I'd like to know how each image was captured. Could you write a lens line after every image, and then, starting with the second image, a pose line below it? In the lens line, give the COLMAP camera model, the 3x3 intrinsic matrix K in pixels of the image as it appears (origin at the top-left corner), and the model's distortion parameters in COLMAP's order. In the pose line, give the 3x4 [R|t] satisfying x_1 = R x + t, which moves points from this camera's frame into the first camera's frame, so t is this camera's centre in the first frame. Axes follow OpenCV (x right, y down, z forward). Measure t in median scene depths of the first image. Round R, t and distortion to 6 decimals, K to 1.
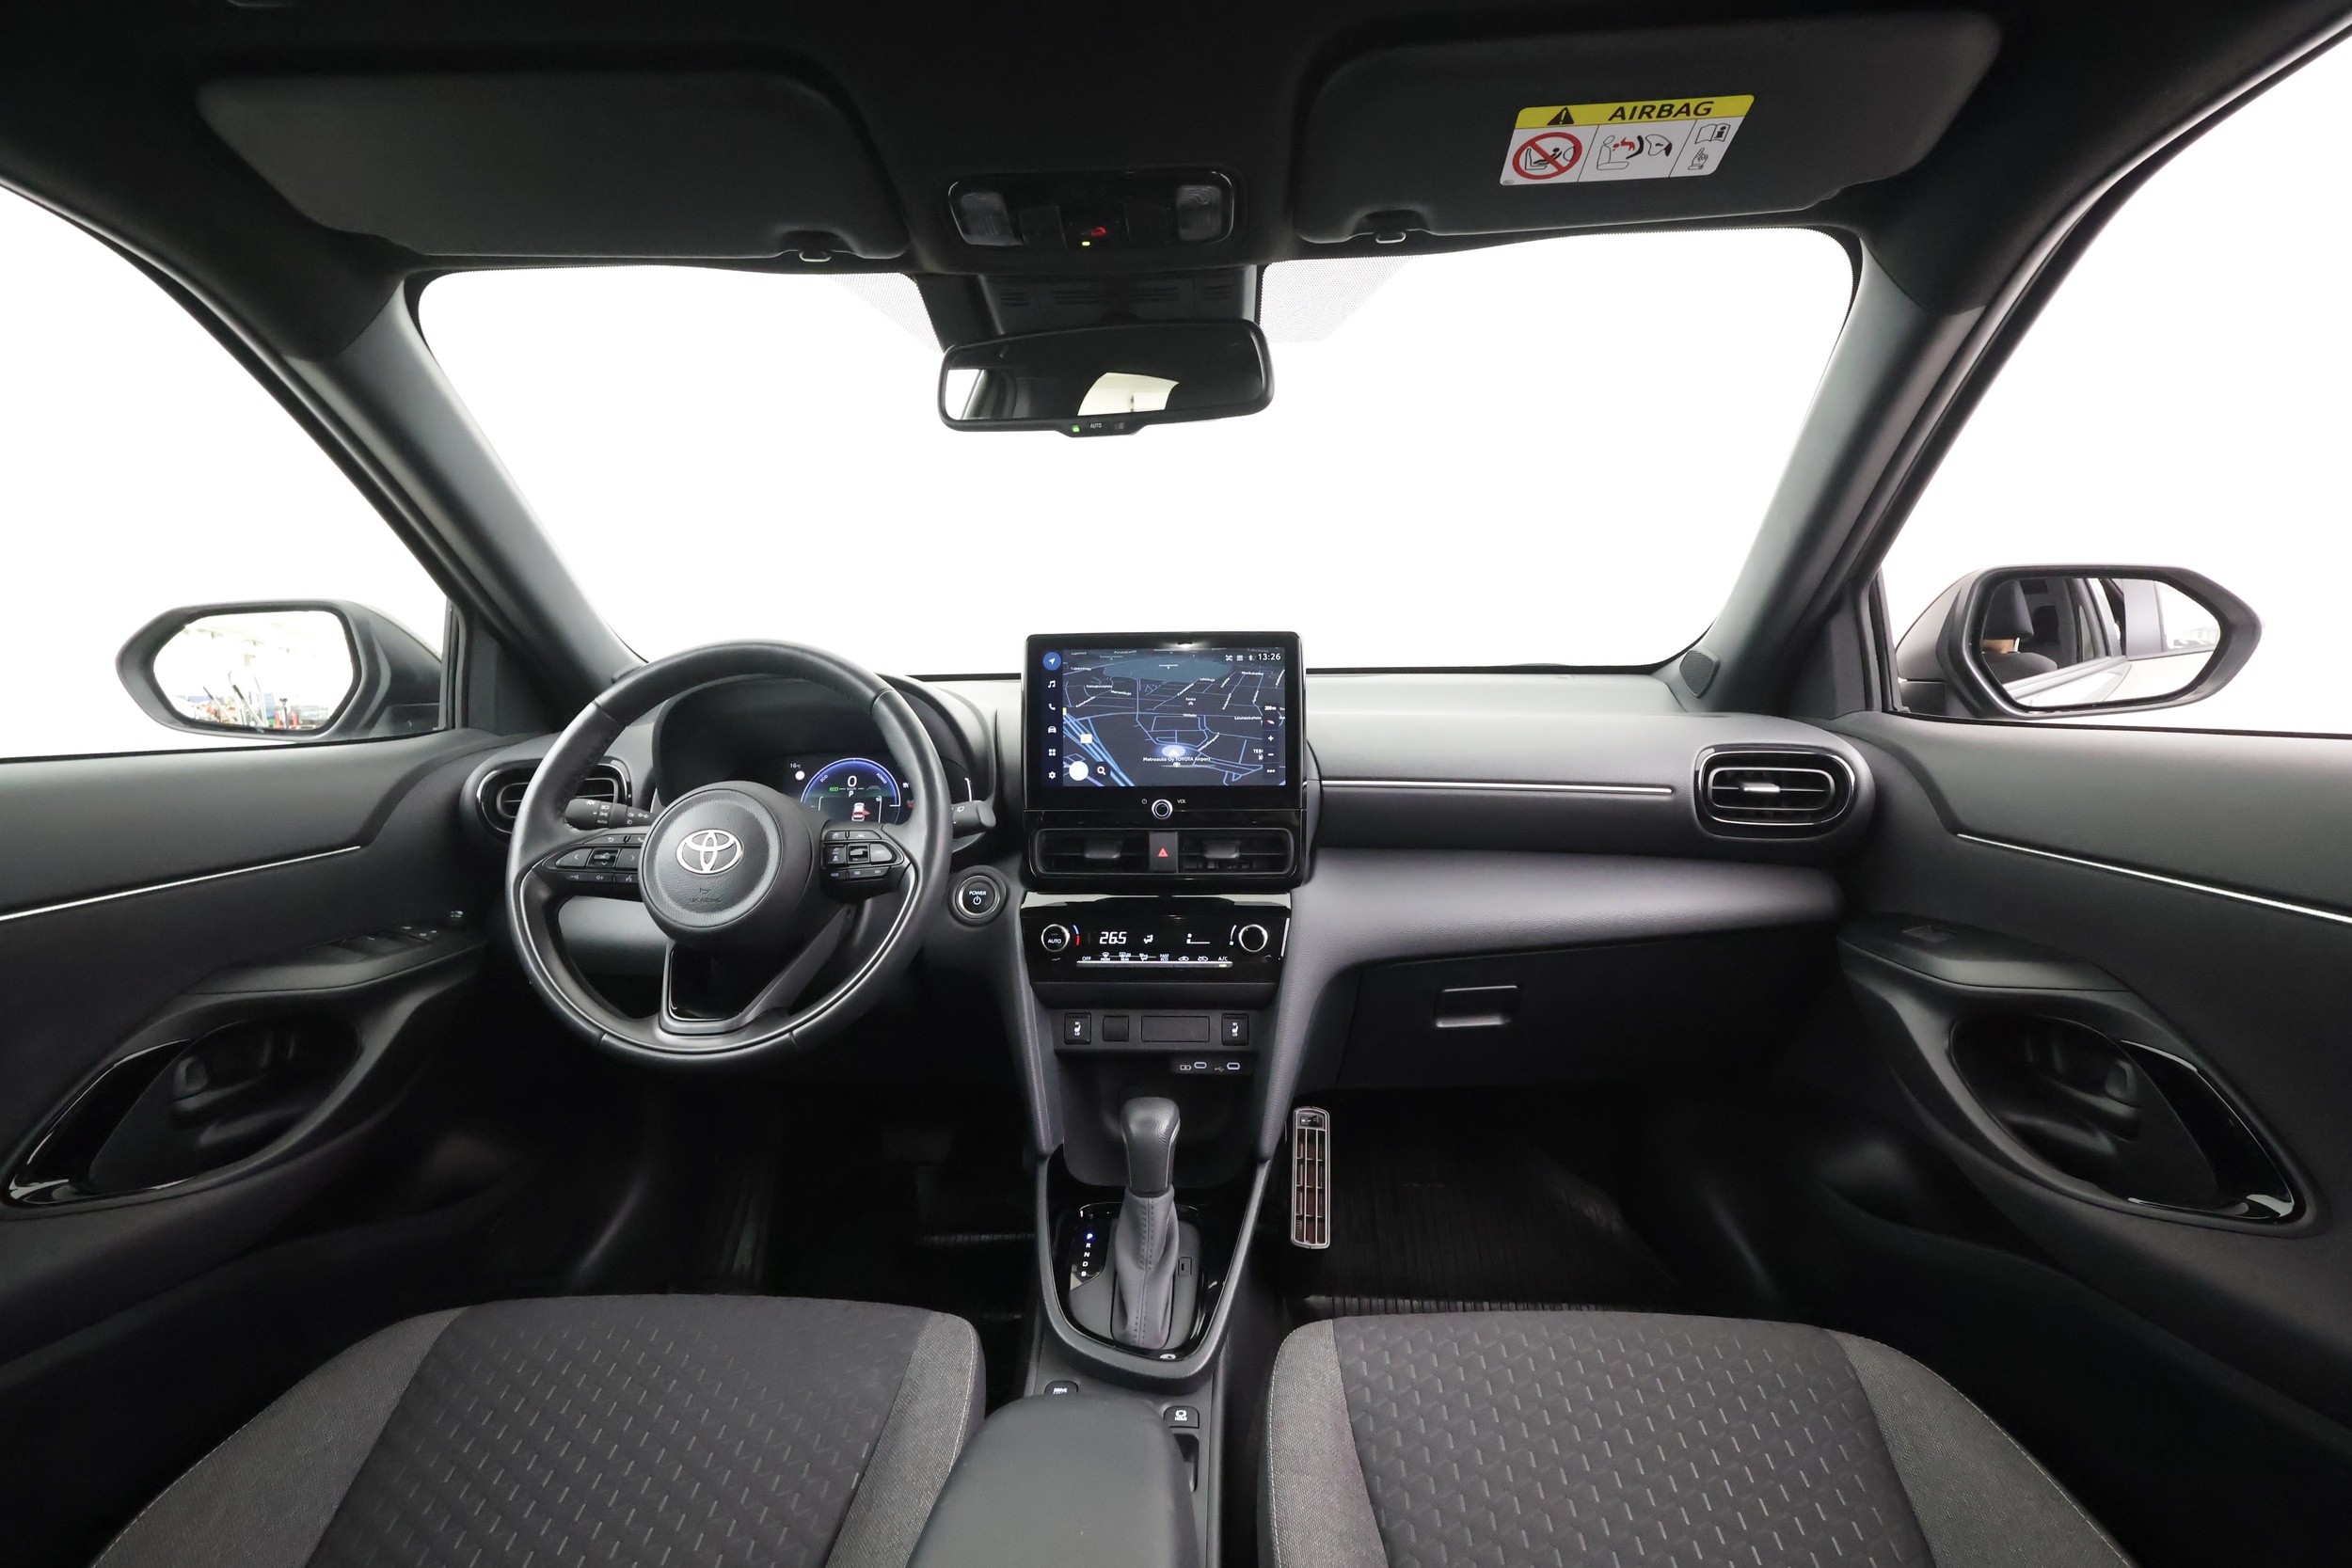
lens RADIAL K [[1082.8, 0, 1179.2], [0, 1082.8, 782.0], [0, 0, 1]] dist [-0.003830, 0.001573]
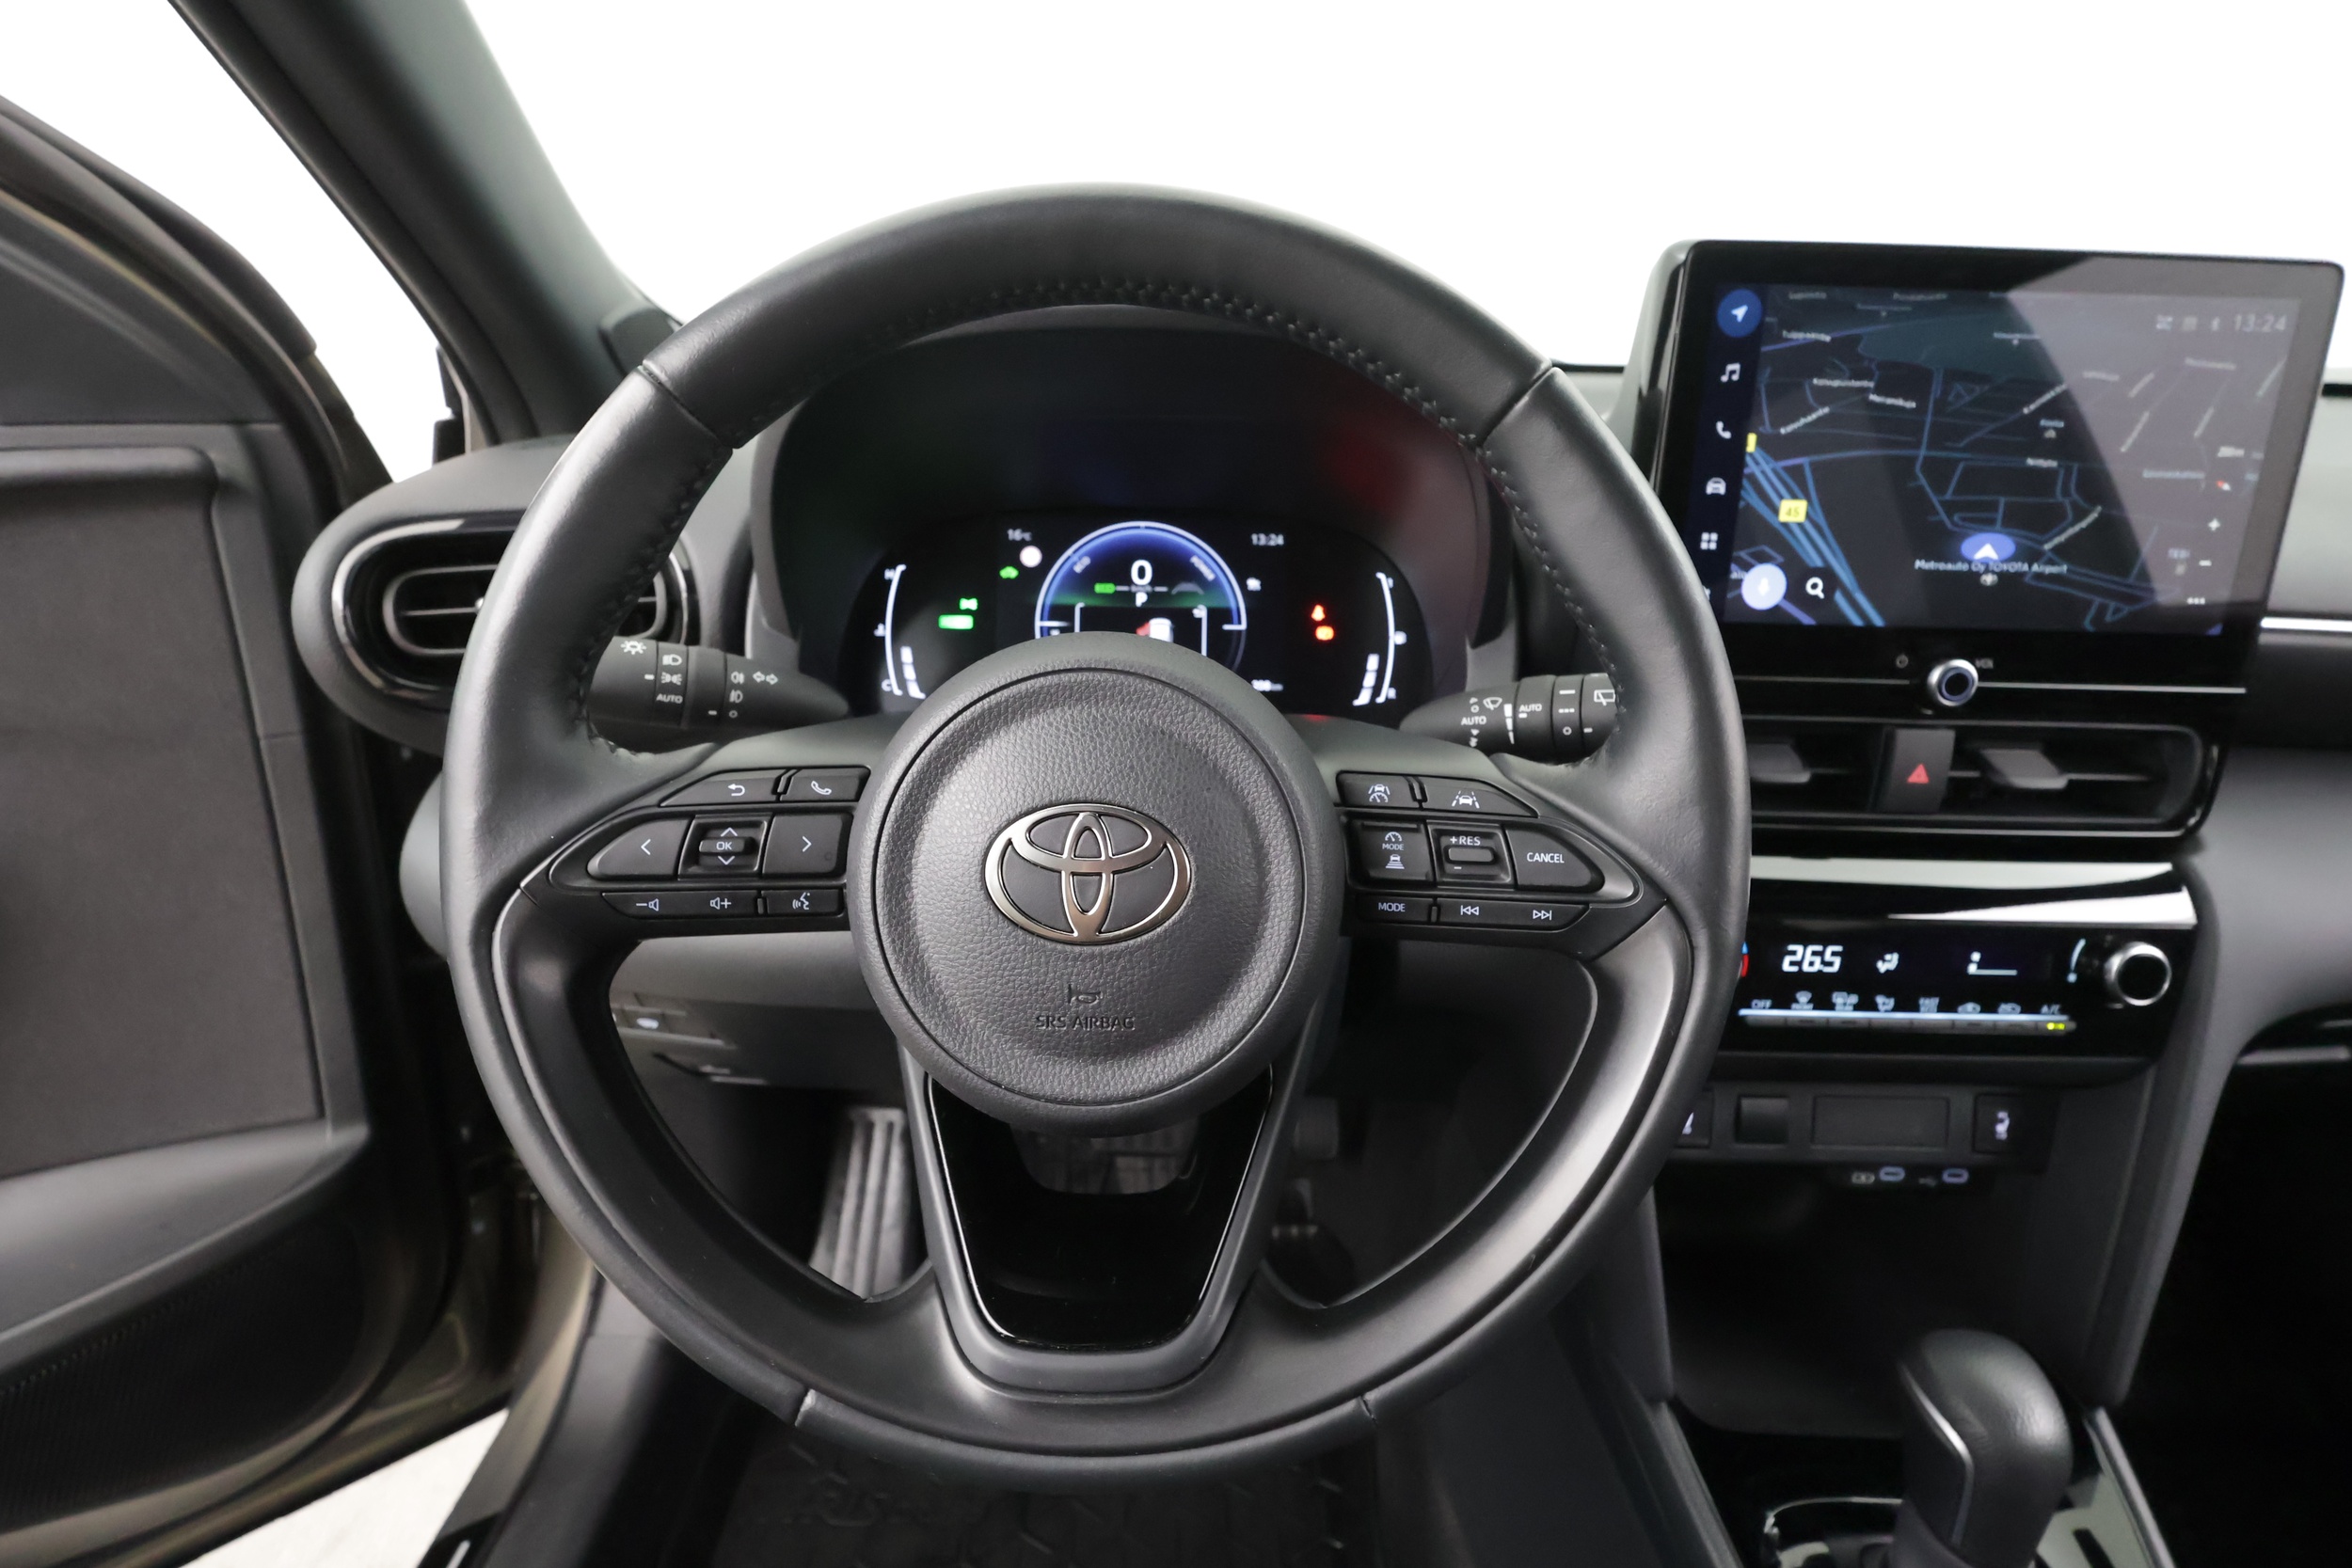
lens RADIAL K [[1082.8, 0, 1178.7], [0, 1082.8, 785.5], [0, 0, 1]] dist [-0.003830, 0.001573]
pose [[0.998295, 0.016917, 0.055858, -0.360524], [-0.030600, 0.966693, 0.254102, -0.037296], [-0.049699, -0.255378, 0.965563, 0.587372]]
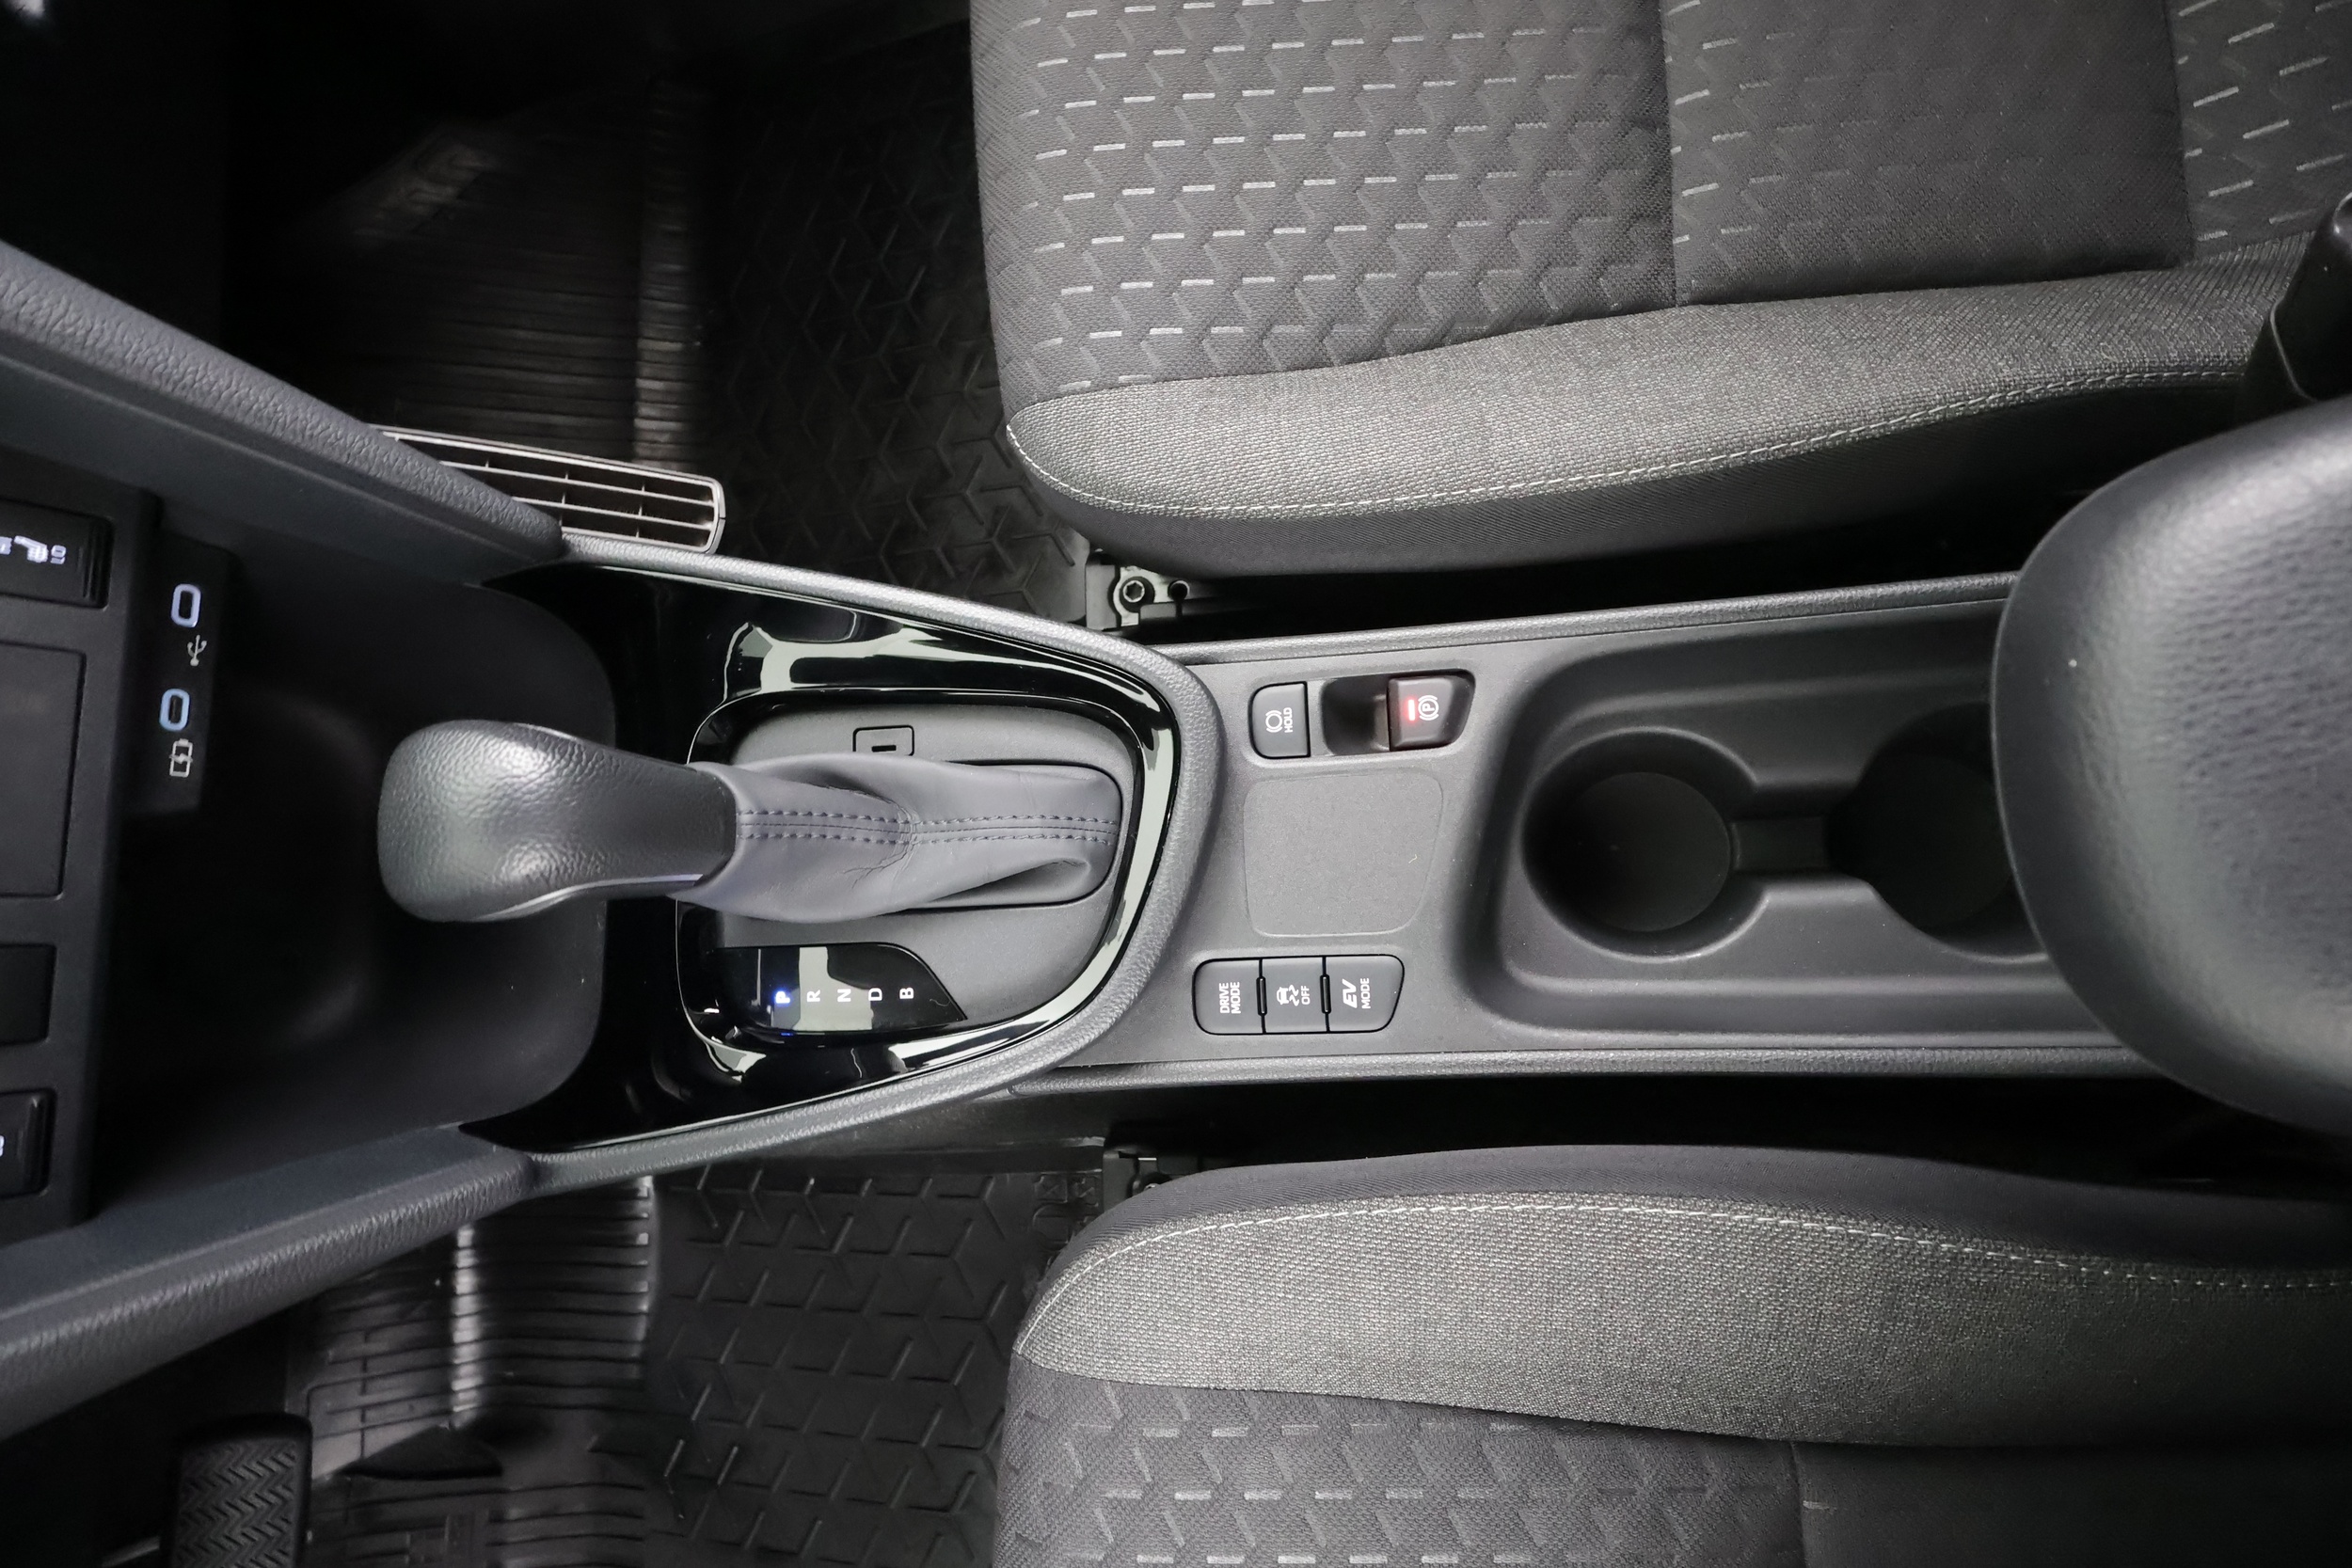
lens RADIAL K [[1082.8, 0, 1181.4], [0, 1082.8, 786.8], [0, 0, 1]] dist [-0.003830, 0.001573]
pose [[-0.072450, -0.985762, 0.151739, -0.070481], [0.428436, 0.106627, 0.897259, 0.116247], [-0.900663, 0.130017, 0.414611, 0.642280]]
